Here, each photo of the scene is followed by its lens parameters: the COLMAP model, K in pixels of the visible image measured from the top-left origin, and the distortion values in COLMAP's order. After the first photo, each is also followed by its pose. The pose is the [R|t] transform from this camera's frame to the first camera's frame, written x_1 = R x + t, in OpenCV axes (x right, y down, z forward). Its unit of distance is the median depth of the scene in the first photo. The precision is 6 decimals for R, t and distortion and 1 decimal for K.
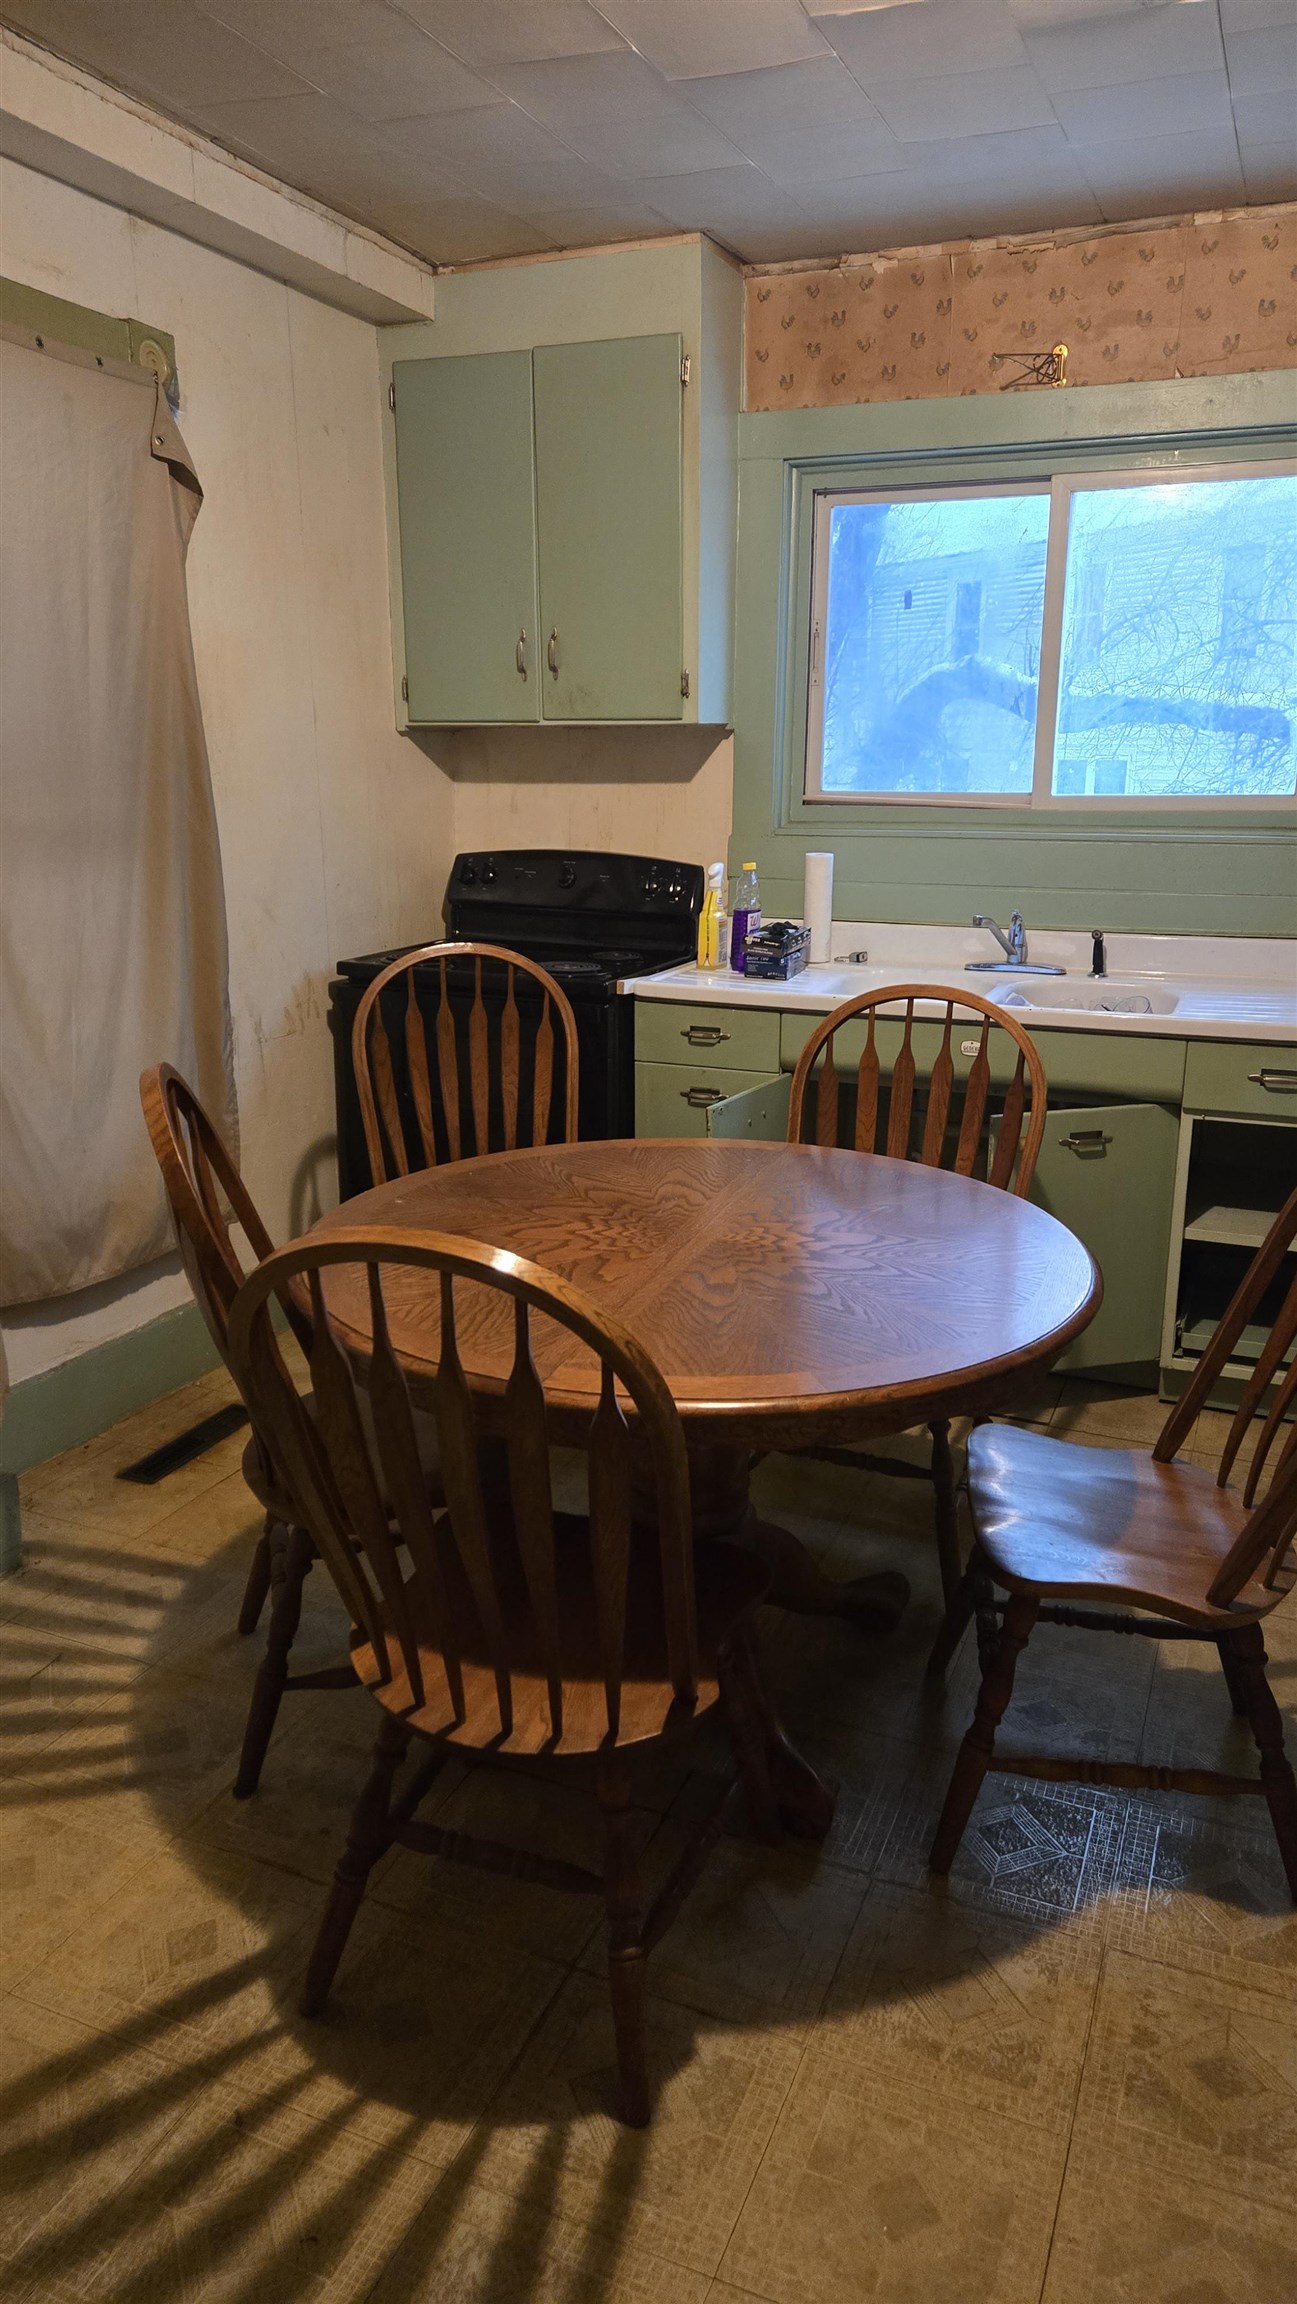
lens RADIAL K [[1484.9, 0, 648.5], [0, 1484.9, 1152.0], [0, 0, 1]] dist [0.112632, -0.104753]
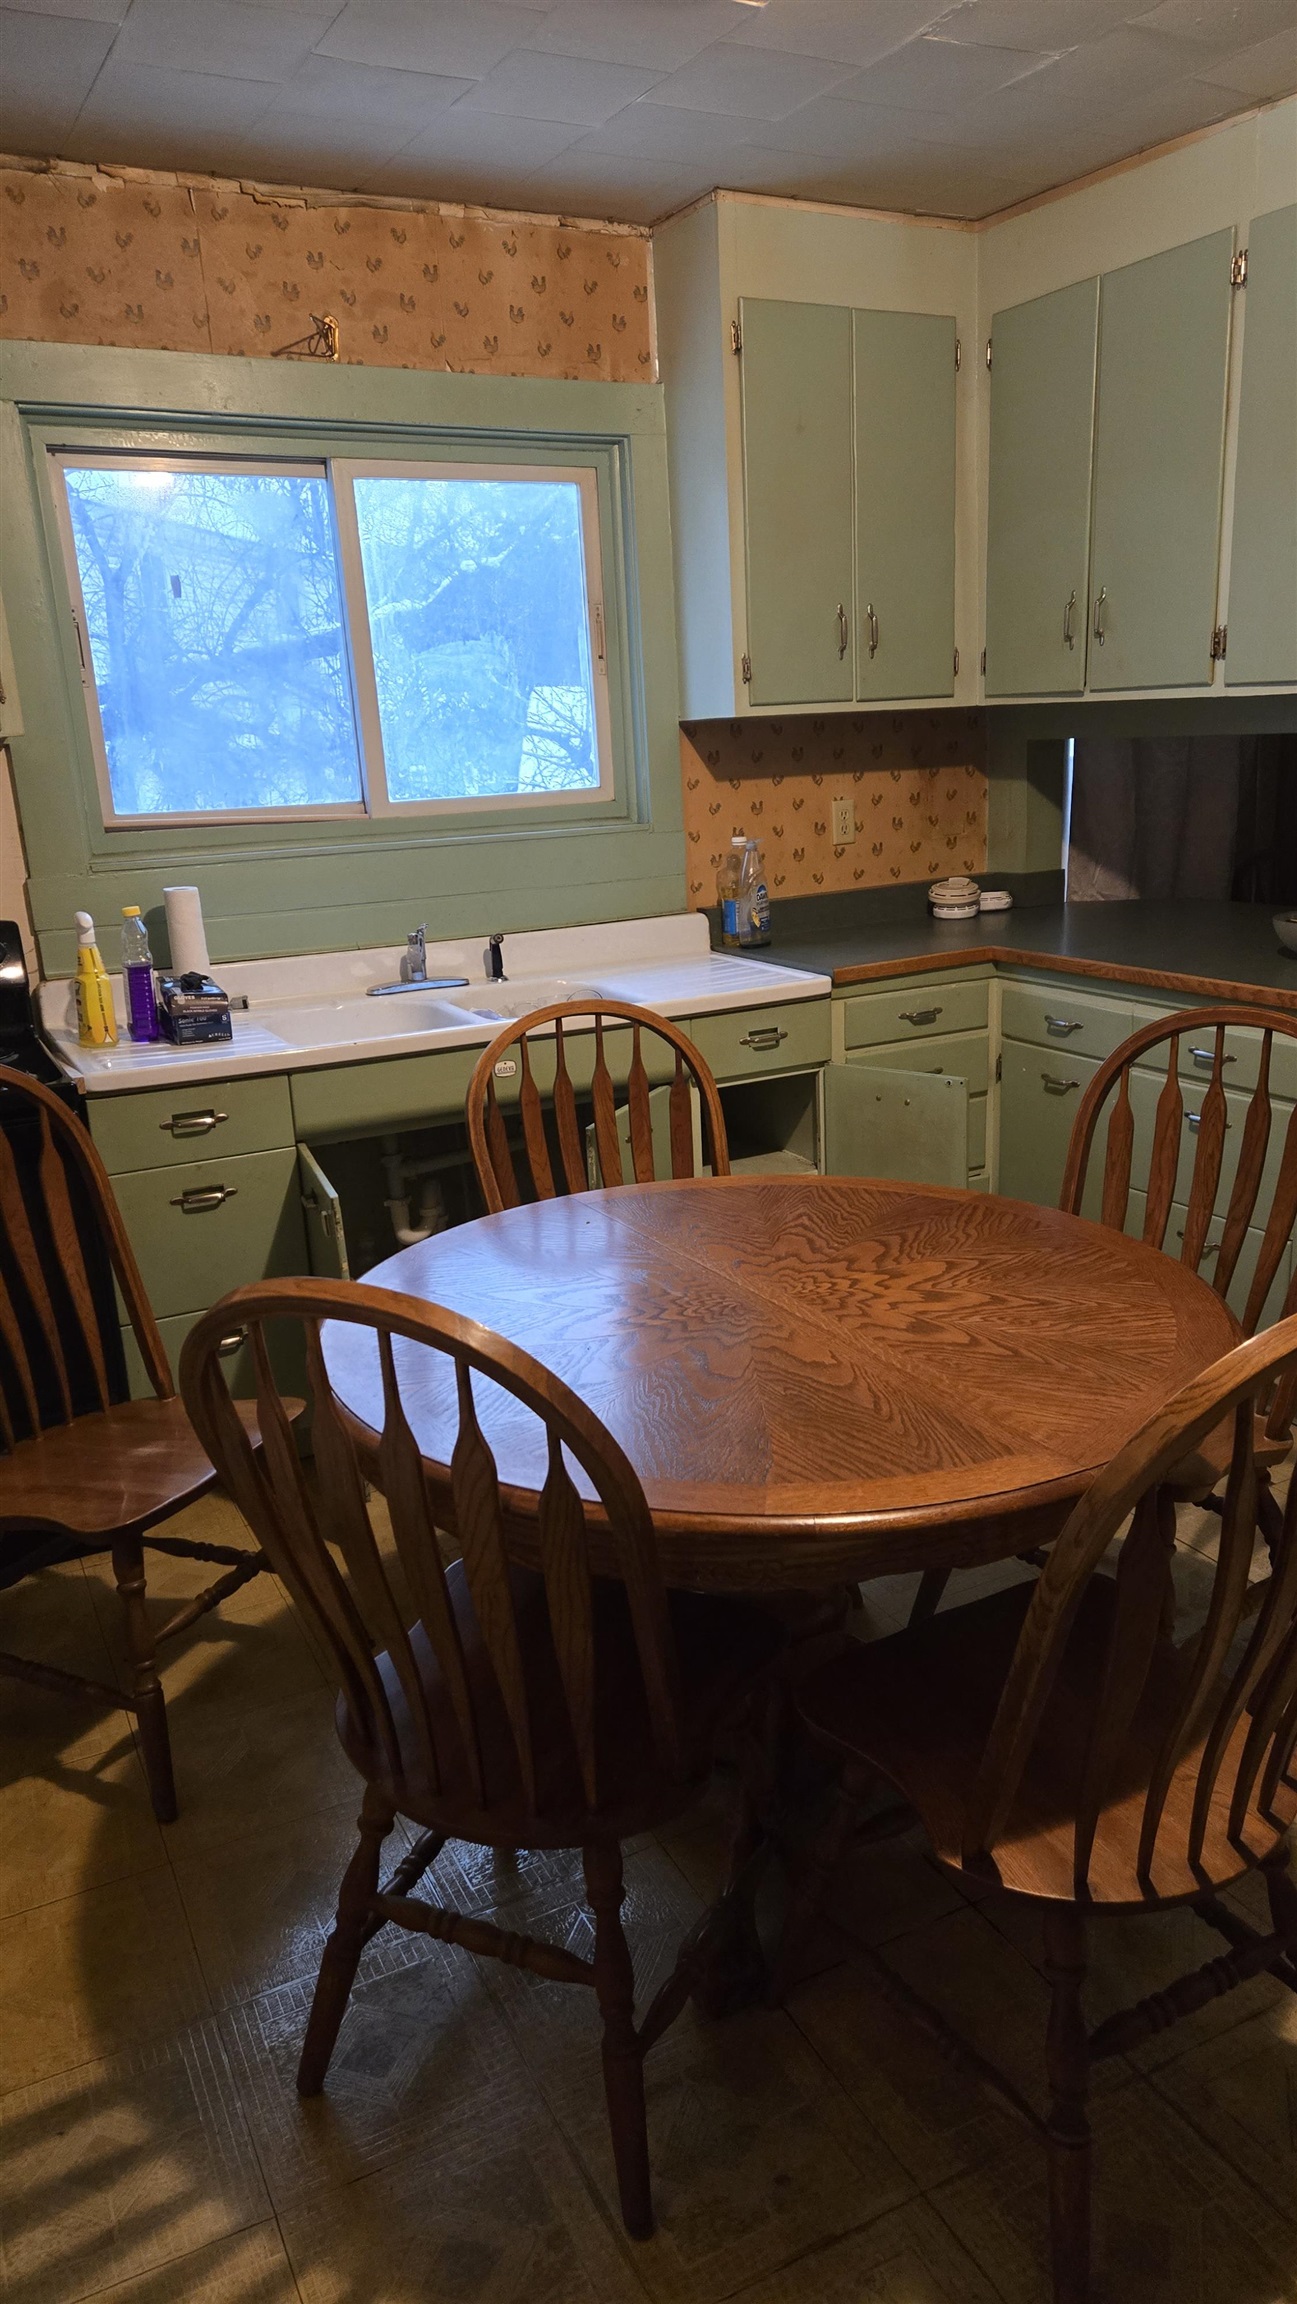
lens RADIAL K [[1484.9, 0, 648.5], [0, 1484.9, 1152.0], [0, 0, 1]] dist [0.112632, -0.104753]
pose [[0.651600, -0.235592, 0.721050, -0.384915], [0.254463, 0.963357, 0.084809, -0.070217], [-0.714609, 0.128219, 0.687673, 0.289747]]
